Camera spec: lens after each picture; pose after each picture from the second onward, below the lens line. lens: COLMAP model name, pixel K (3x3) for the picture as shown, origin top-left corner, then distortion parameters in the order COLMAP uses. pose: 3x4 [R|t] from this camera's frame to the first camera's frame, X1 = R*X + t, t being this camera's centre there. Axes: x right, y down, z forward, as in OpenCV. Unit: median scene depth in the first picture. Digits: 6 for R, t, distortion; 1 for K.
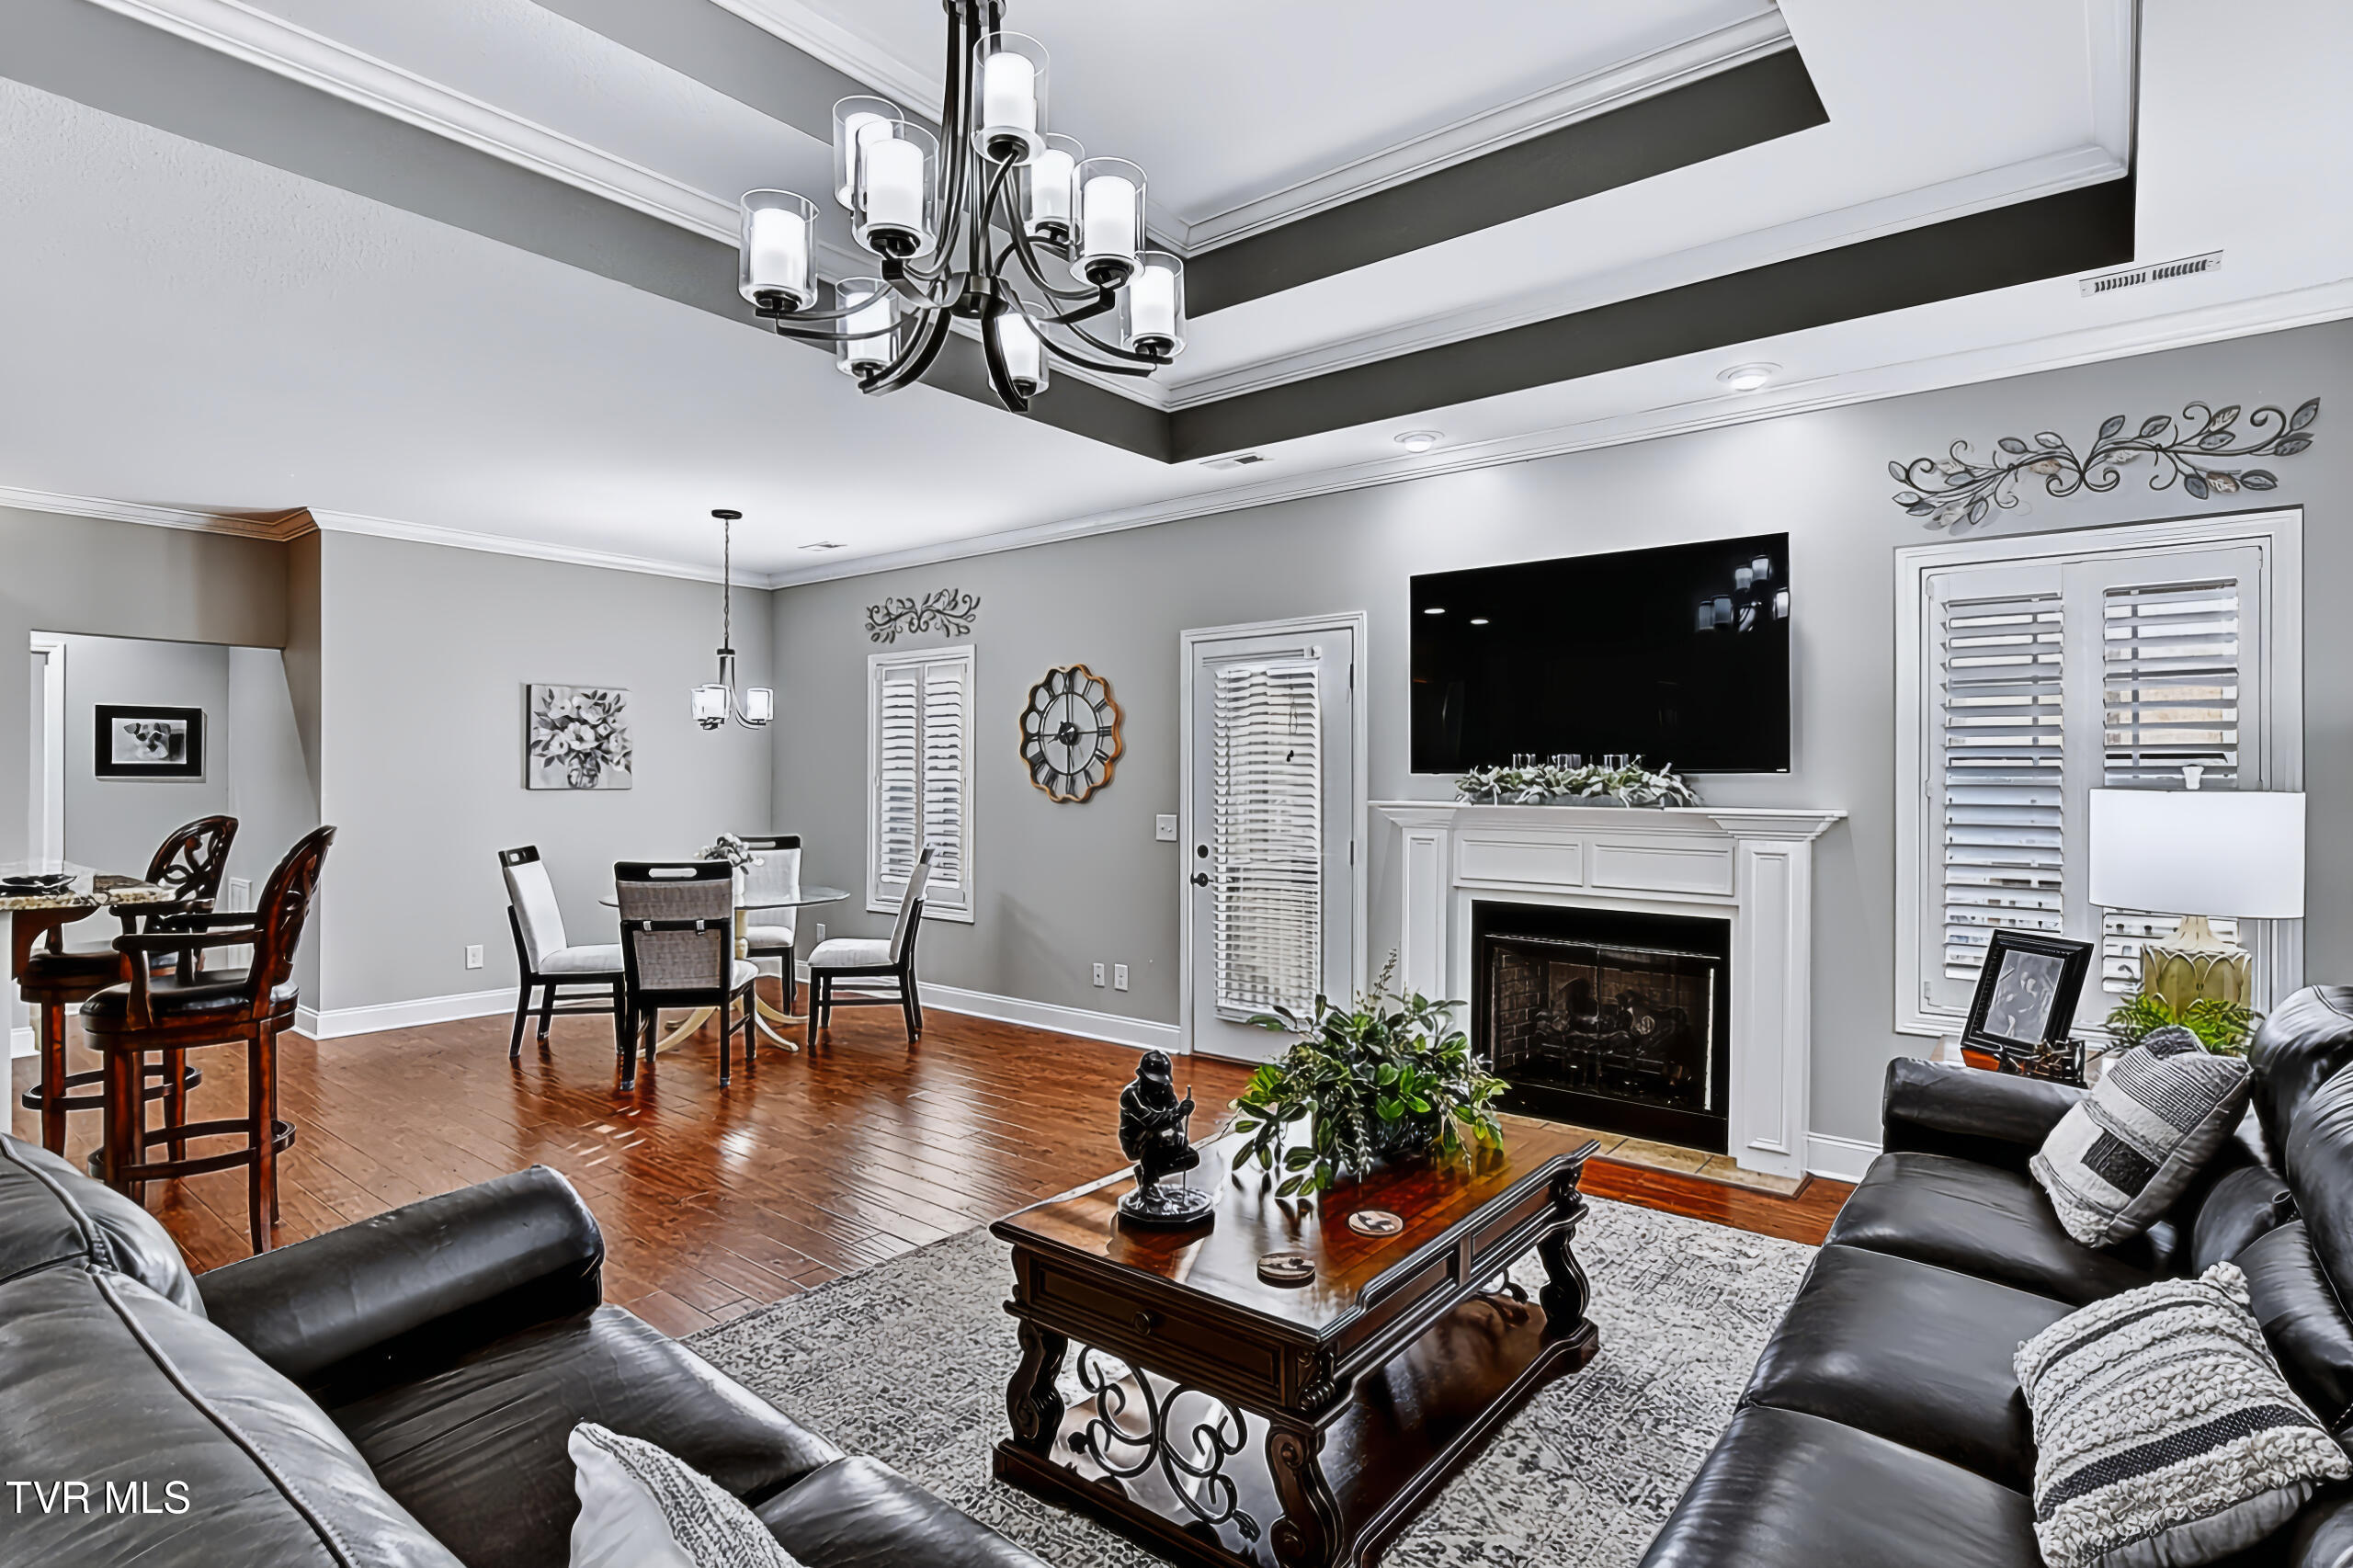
lens RADIAL K [[1185.0, 0, 1169.6], [0, 1185.0, 774.9], [0, 0, 1]] dist [-0.004934, -0.000193]
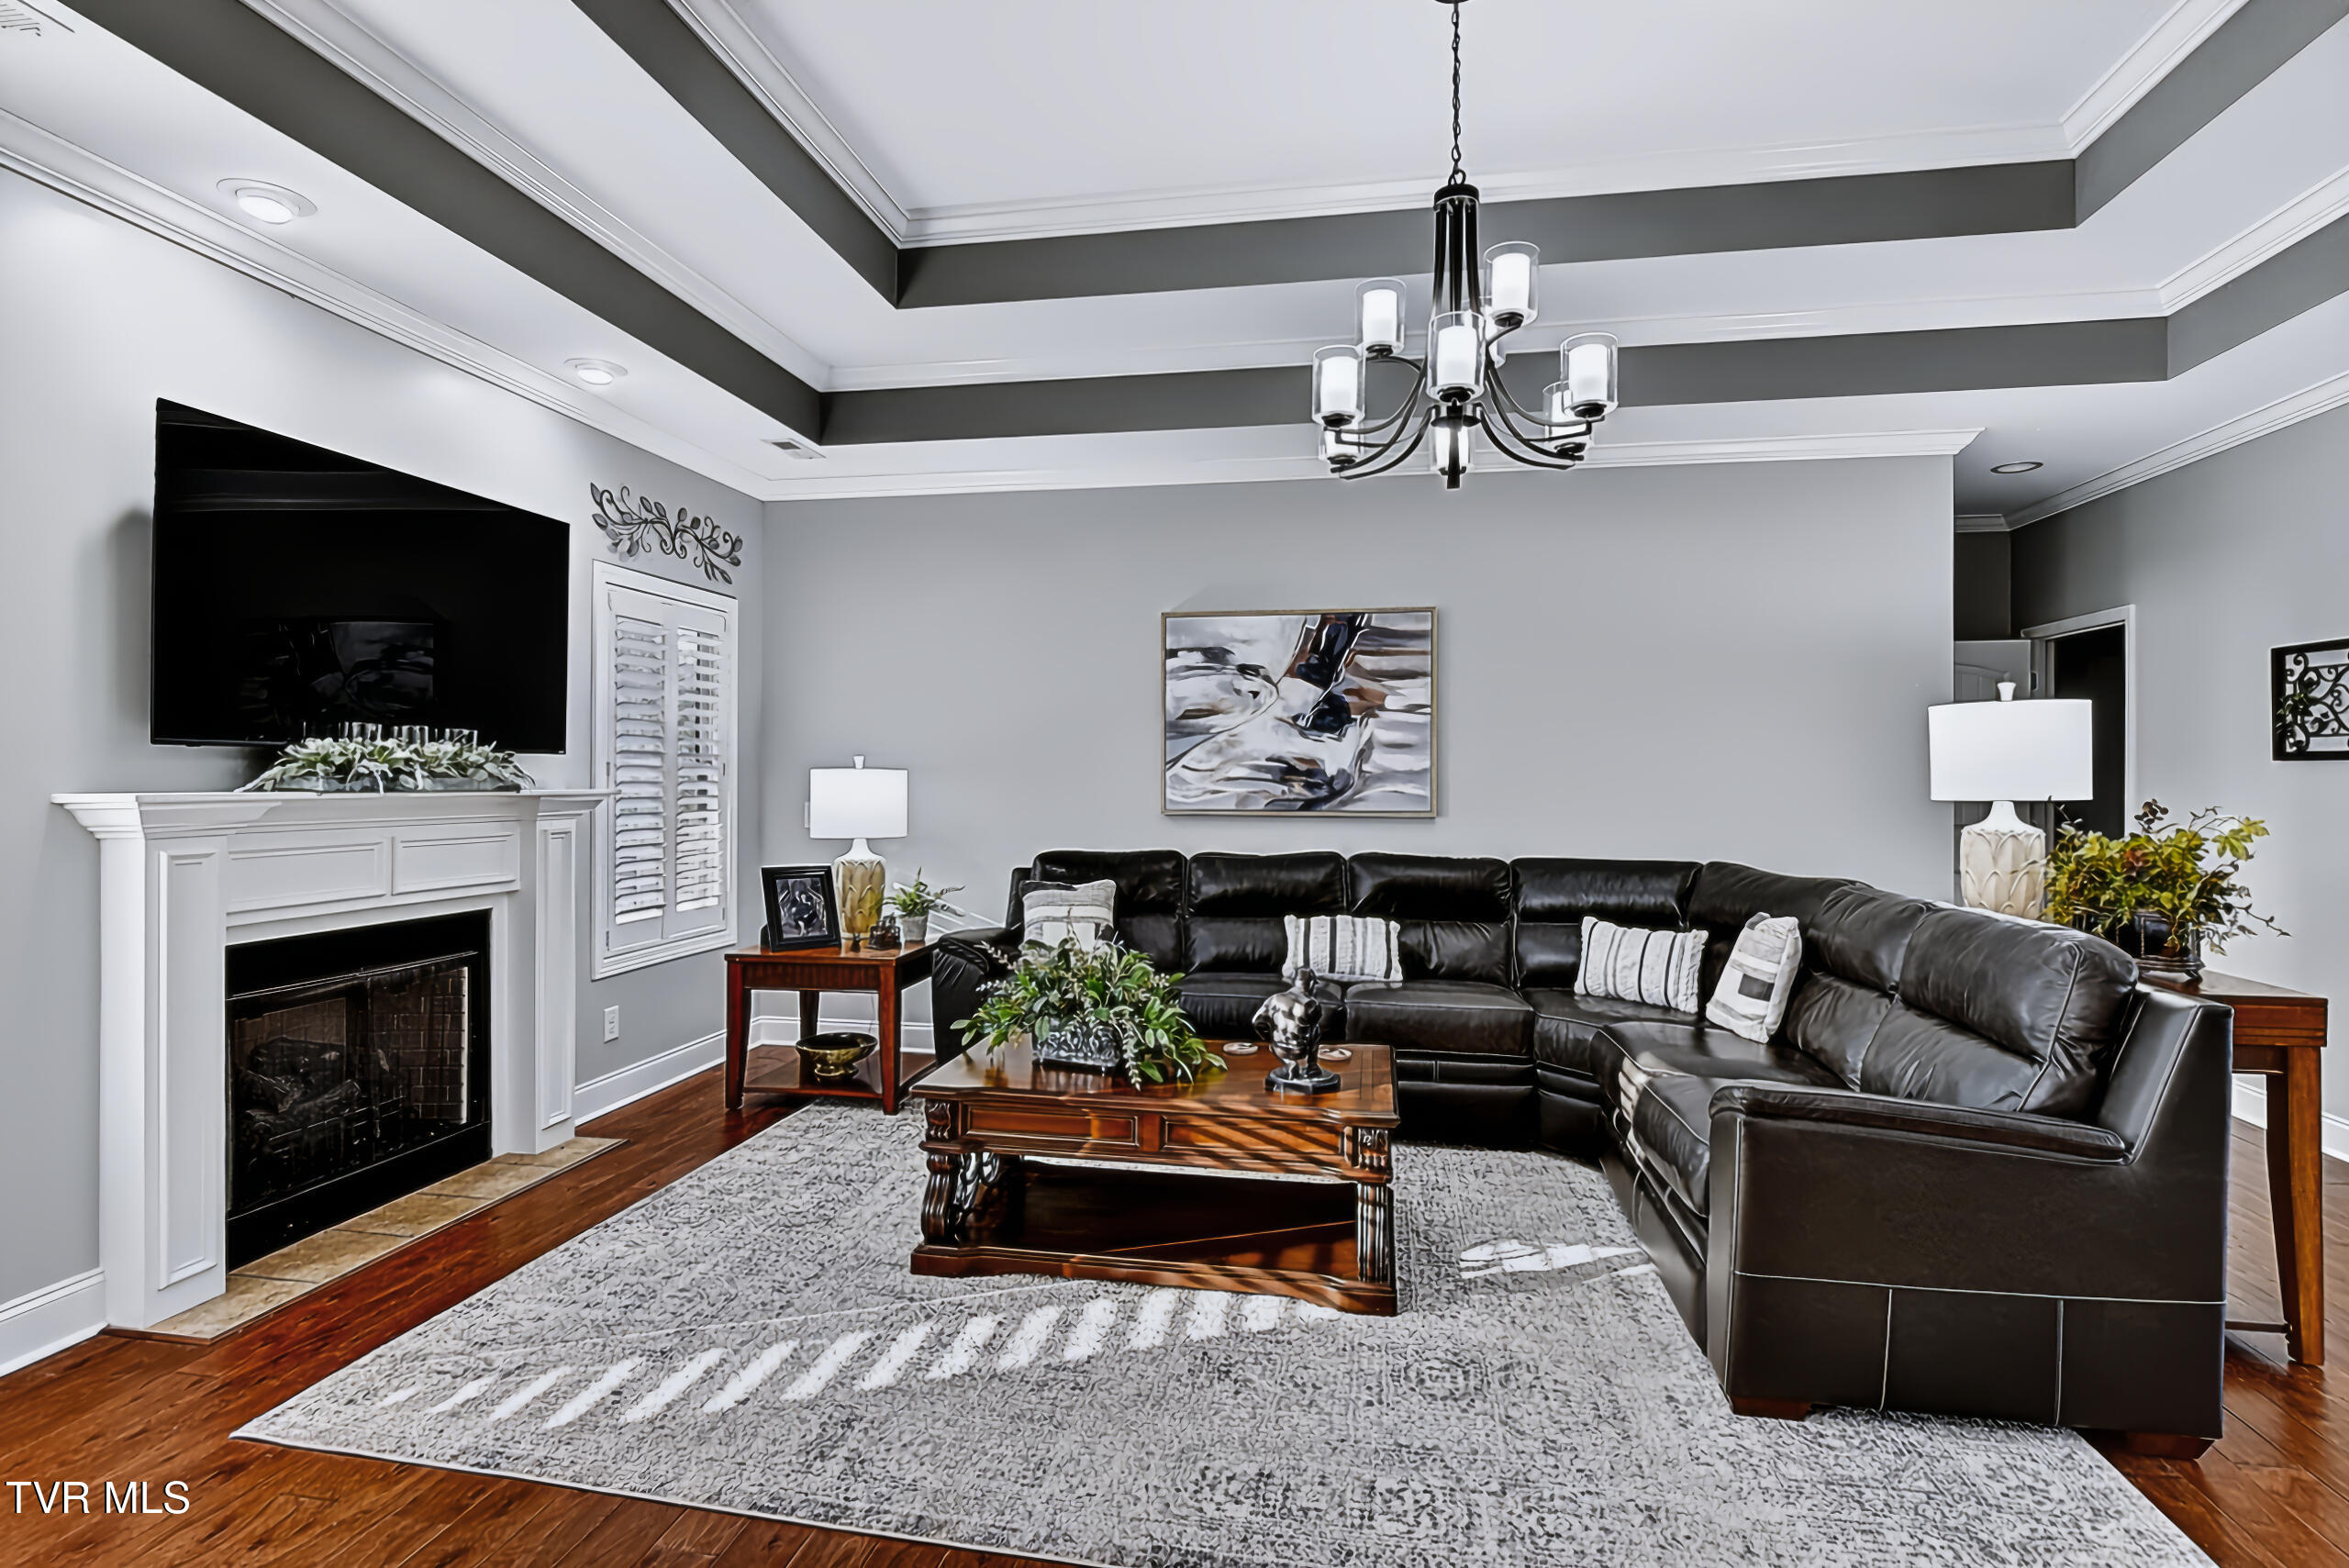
lens RADIAL K [[1183.0, 0, 1167.6], [0, 1183.0, 774.9], [0, 0, 1]] dist [-0.004934, -0.000193]
pose [[-0.482494, -0.002554, 0.875896, -0.666419], [-0.008002, 0.999967, -0.001493, 0.014353], [-0.875863, -0.007729, -0.482498, 1.073948]]
